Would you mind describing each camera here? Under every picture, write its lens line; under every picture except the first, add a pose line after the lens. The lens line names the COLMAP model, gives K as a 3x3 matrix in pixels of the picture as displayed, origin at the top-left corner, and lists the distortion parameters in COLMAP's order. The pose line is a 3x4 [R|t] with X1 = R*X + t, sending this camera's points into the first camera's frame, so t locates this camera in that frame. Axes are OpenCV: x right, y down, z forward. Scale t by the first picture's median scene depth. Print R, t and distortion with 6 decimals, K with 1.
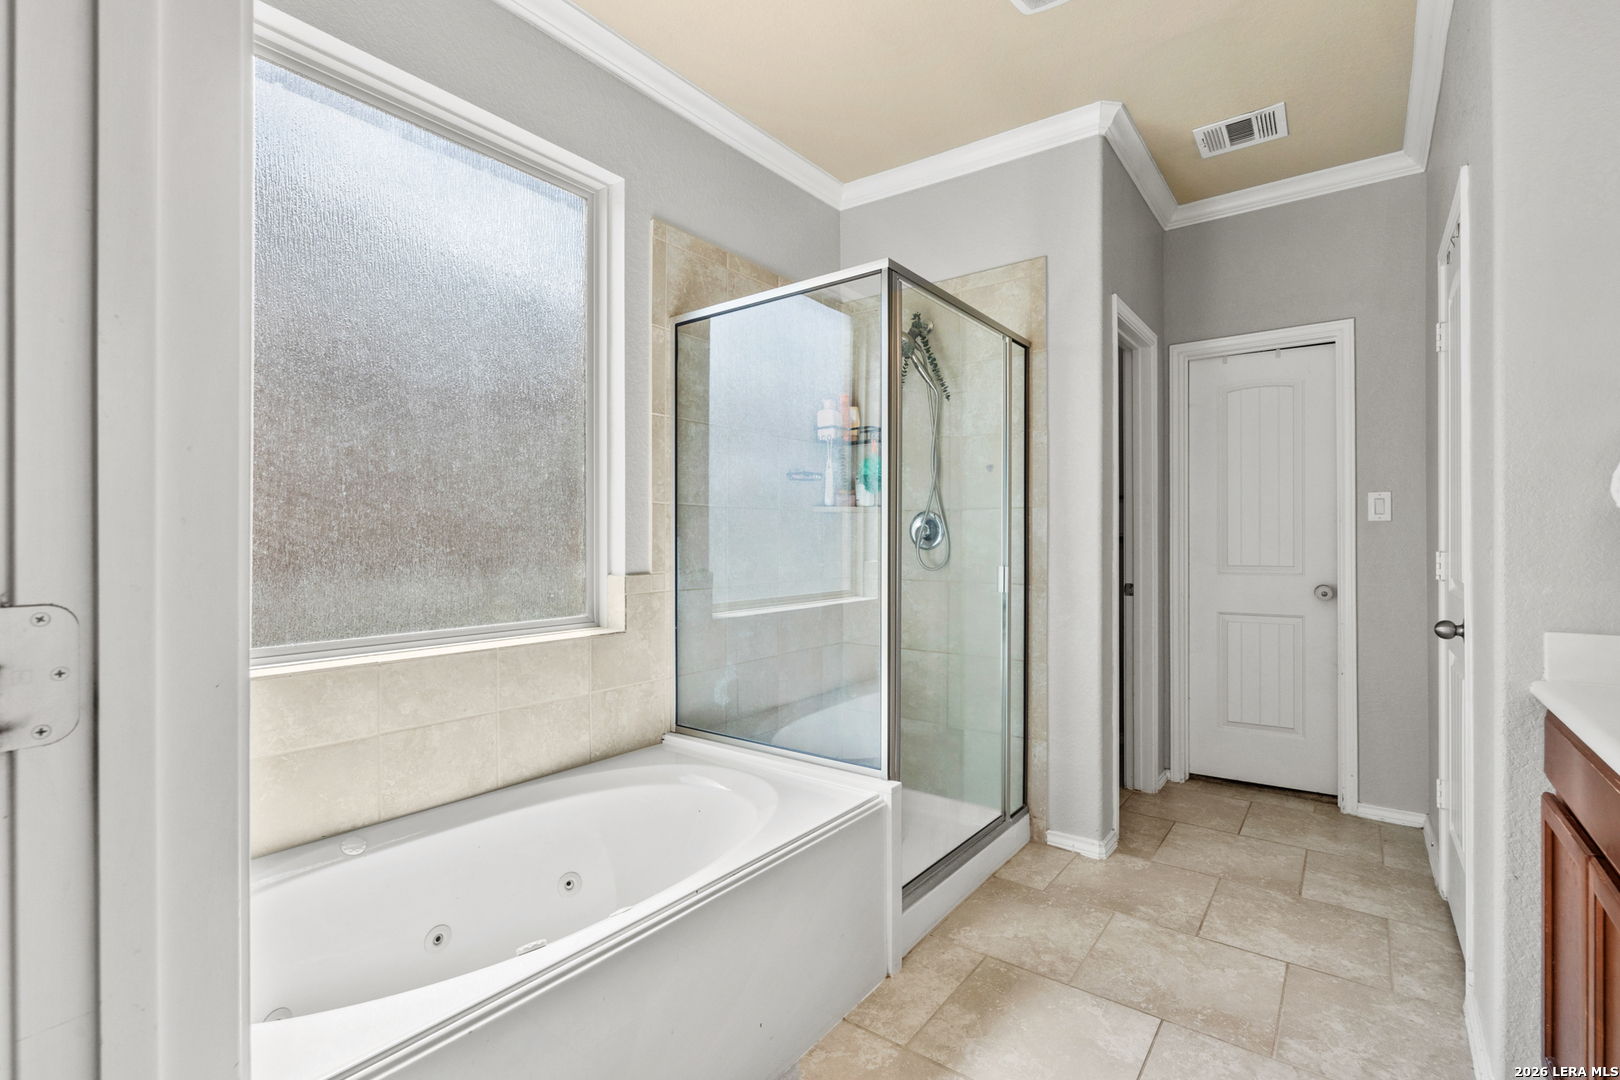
lens RADIAL K [[738.4, 0, 812.7], [0, 738.4, 539.3], [0, 0, 1]] dist [0.001574, -0.000646]
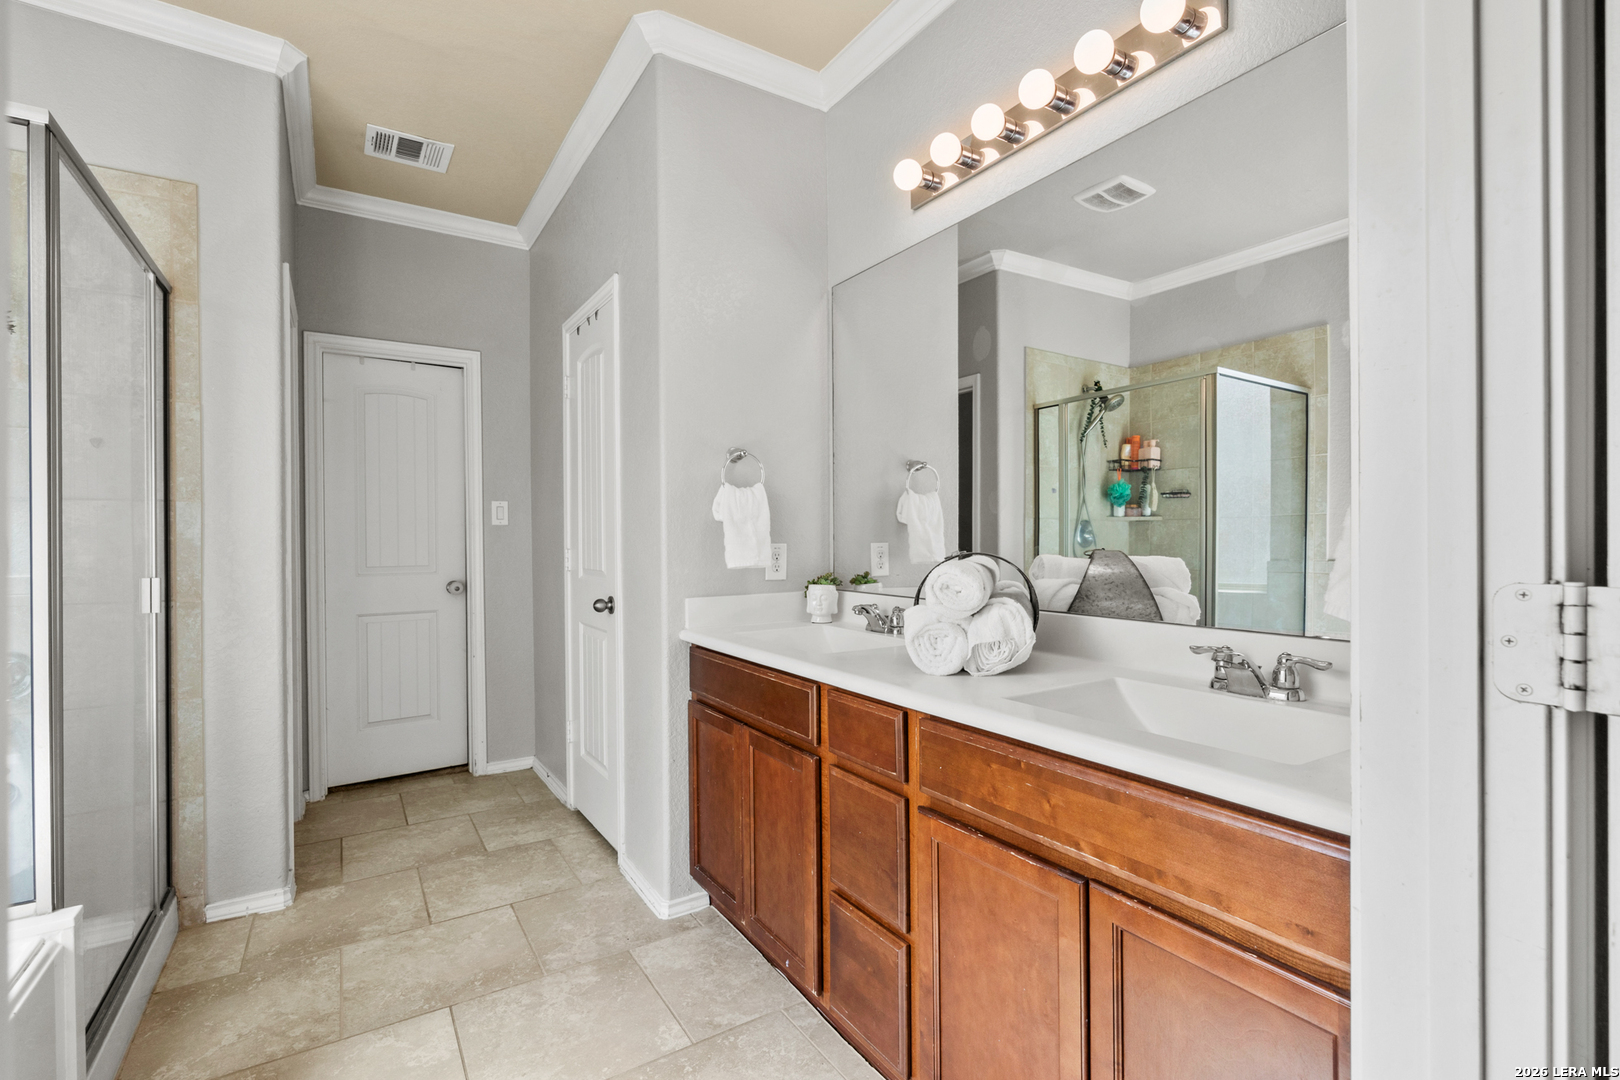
lens RADIAL K [[738.4, 0, 814.8], [0, 738.4, 540.2], [0, 0, 1]] dist [0.001574, -0.000646]
pose [[0.350197, -0.003877, 0.936668, -0.206673], [0.005221, 0.999984, 0.002187, 0.000164], [-0.936661, 0.004125, 0.350212, 0.106195]]
